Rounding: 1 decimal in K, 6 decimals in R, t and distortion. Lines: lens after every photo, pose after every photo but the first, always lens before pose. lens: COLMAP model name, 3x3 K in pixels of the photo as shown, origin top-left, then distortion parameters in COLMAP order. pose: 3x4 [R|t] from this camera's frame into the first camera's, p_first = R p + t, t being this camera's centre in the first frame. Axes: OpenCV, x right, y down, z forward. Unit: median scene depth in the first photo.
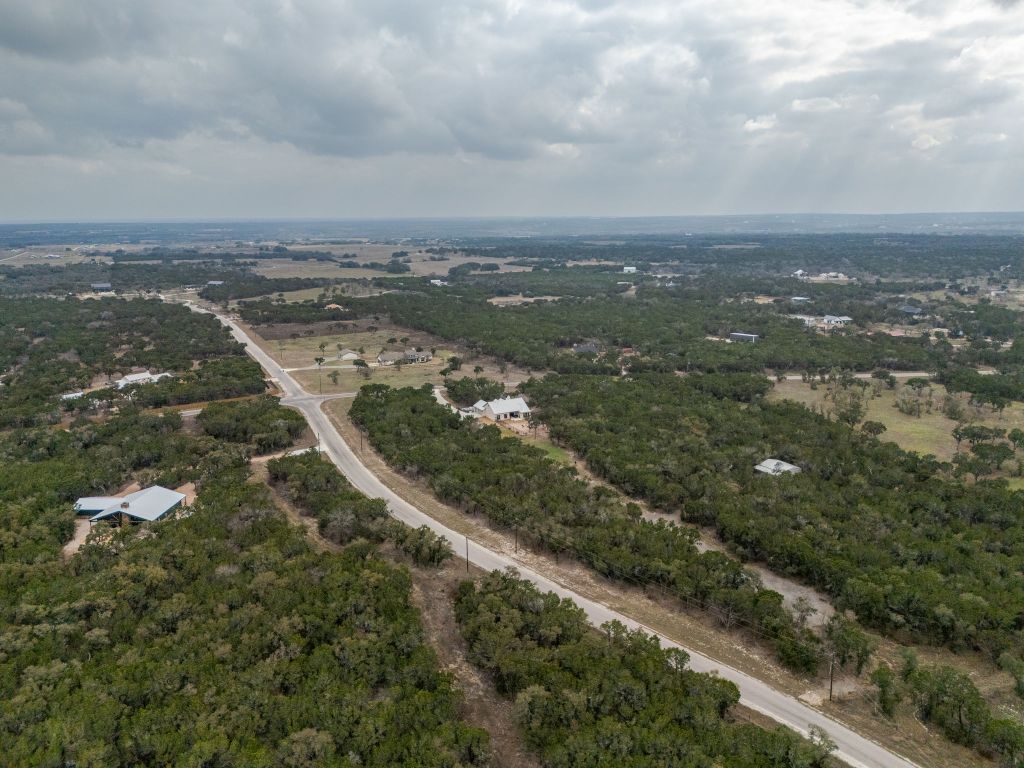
lens RADIAL K [[783.1, 0, 511.7], [0, 783.1, 382.9], [0, 0, 1]] dist [-0.002373, 0.001182]
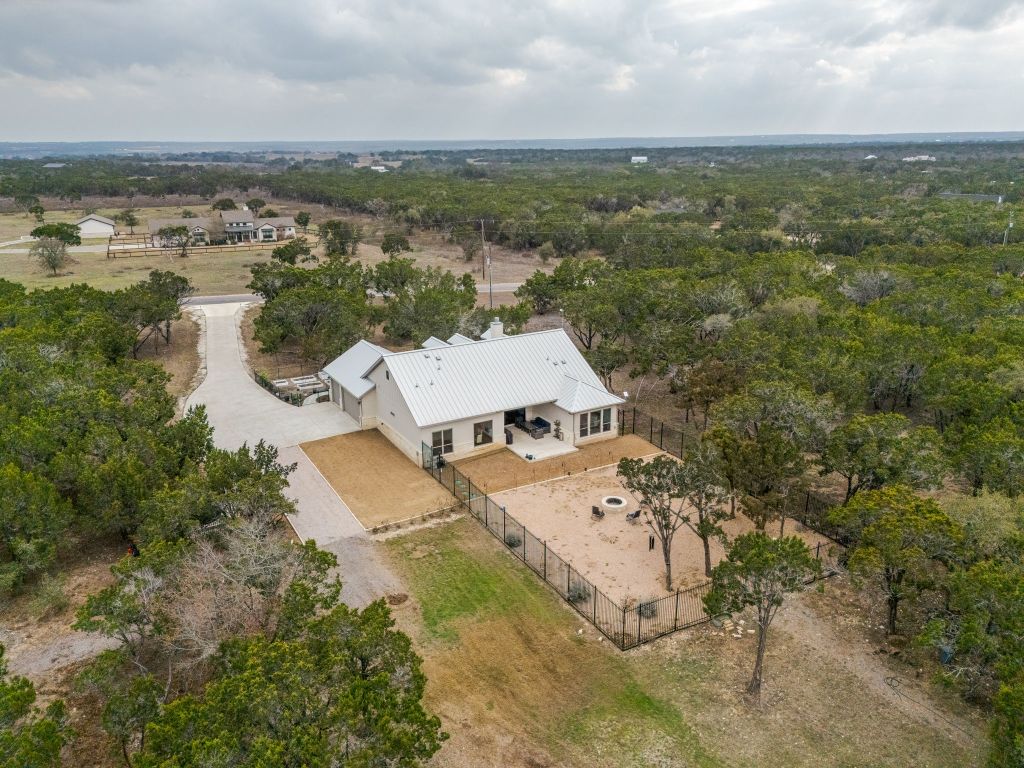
lens RADIAL K [[783.1, 0, 511.5], [0, 783.1, 384.1], [0, 0, 1]] dist [-0.002373, 0.001182]
pose [[0.999261, -0.004740, 0.038142, -0.007806], [0.001532, 0.996492, 0.083675, 0.015670], [-0.038405, -0.083555, 0.995763, 0.791526]]
